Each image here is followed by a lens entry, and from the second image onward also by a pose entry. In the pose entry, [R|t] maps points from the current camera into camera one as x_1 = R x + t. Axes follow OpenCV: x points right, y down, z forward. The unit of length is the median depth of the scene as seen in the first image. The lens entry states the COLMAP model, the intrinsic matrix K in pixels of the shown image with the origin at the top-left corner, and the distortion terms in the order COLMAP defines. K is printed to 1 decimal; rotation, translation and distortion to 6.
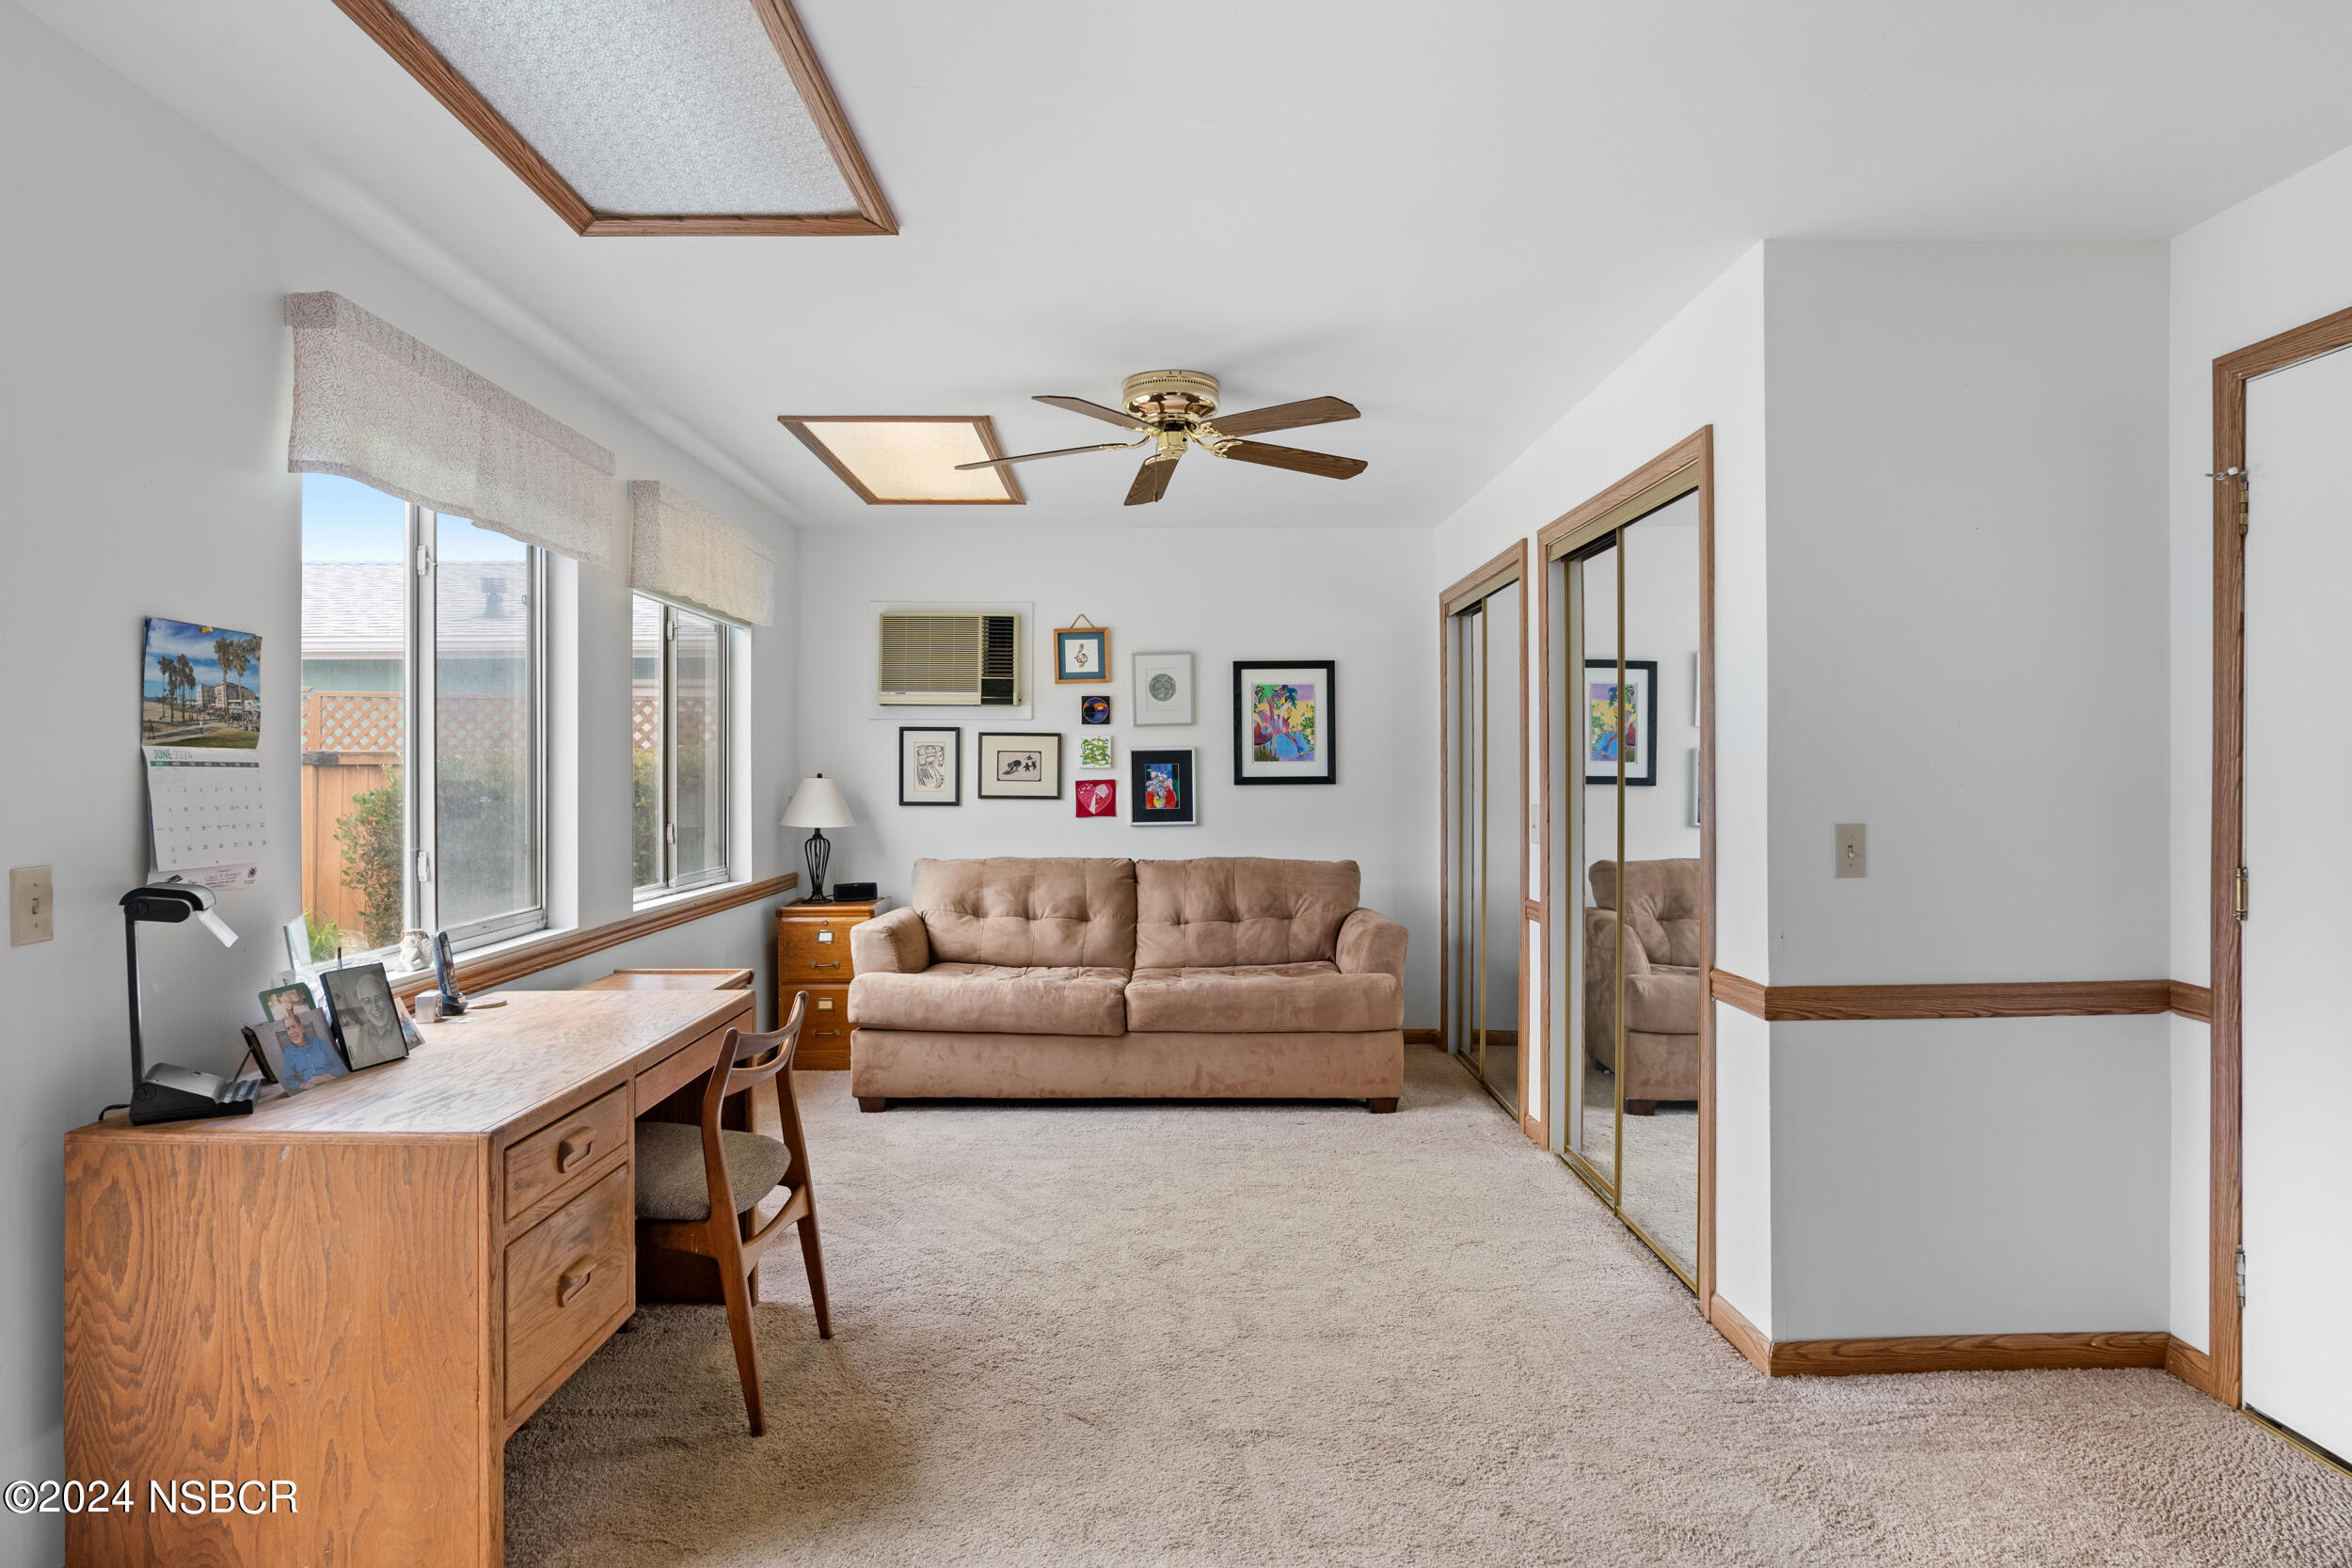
lens RADIAL K [[1280.4, 0, 1165.7], [0, 1280.4, 766.5], [0, 0, 1]] dist [-0.005012, 0.002641]
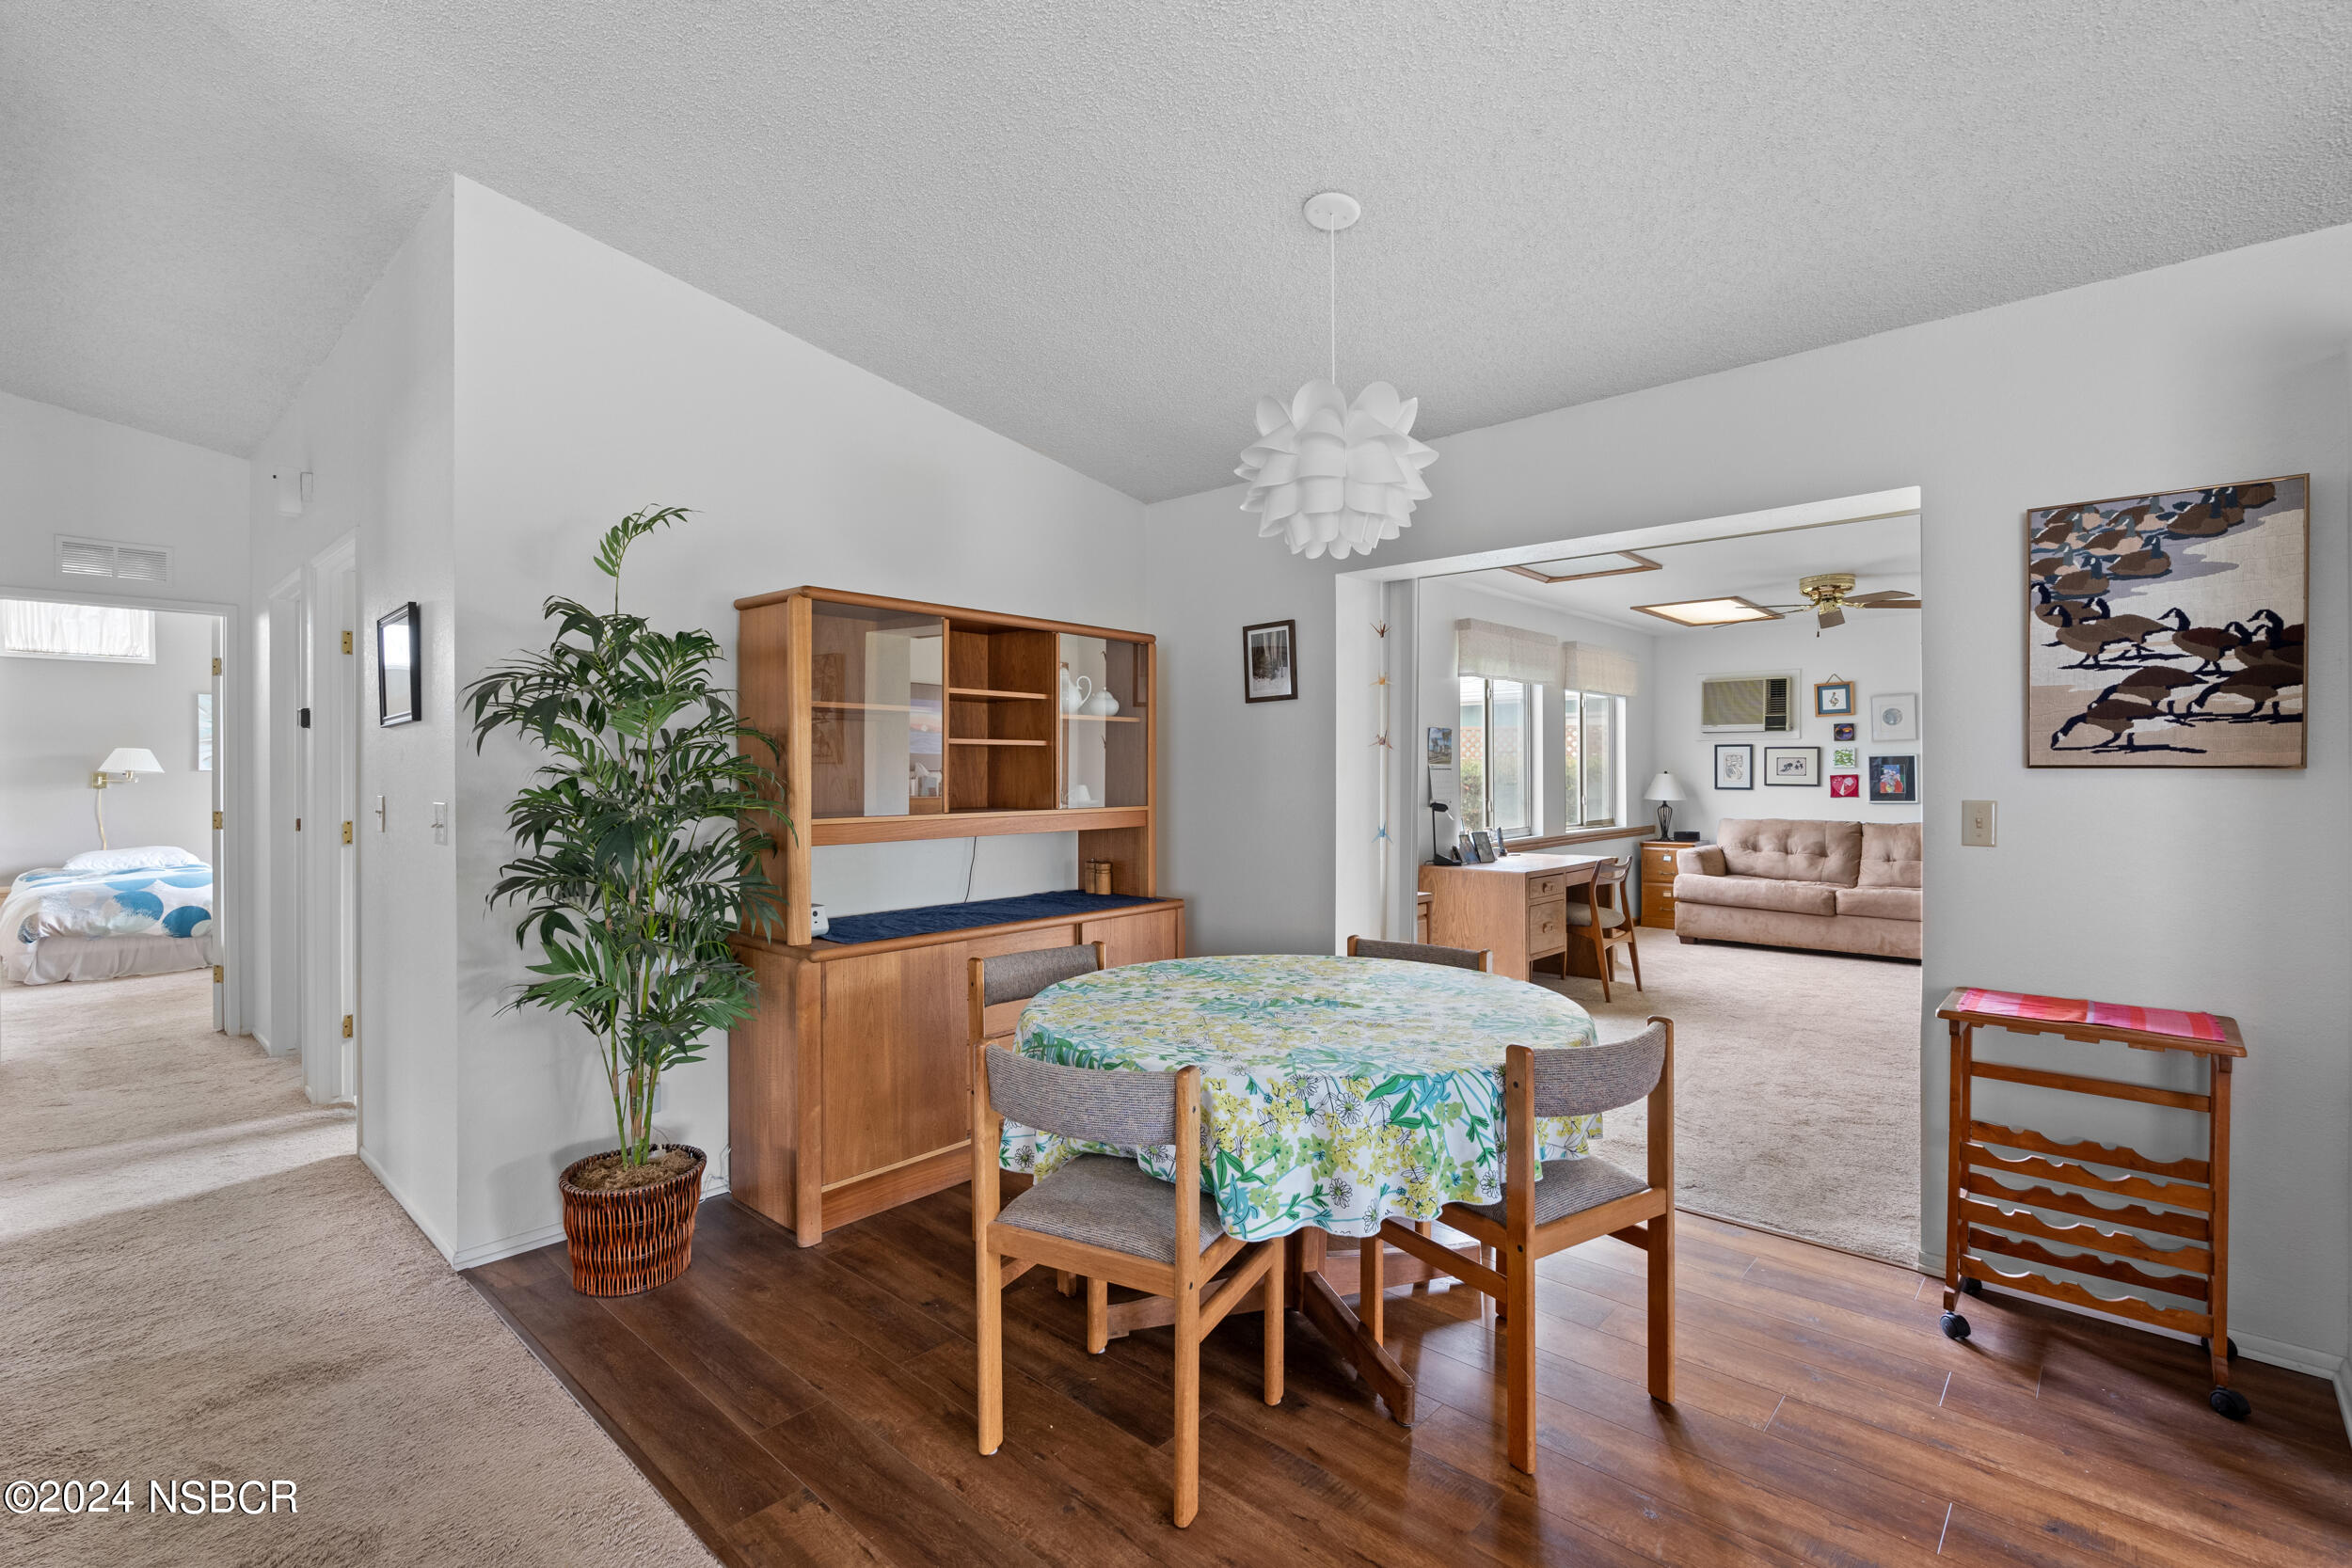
lens RADIAL K [[1062.3, 0, 1166.8], [0, 1062.3, 771.0], [0, 0, 1]] dist [-0.007596, 0.001880]
pose [[0.726855, -0.001498, -0.686790, 0.275615], [0.005657, 0.999977, 0.003806, -0.004862], [0.686768, -0.006651, 0.726846, -0.649868]]
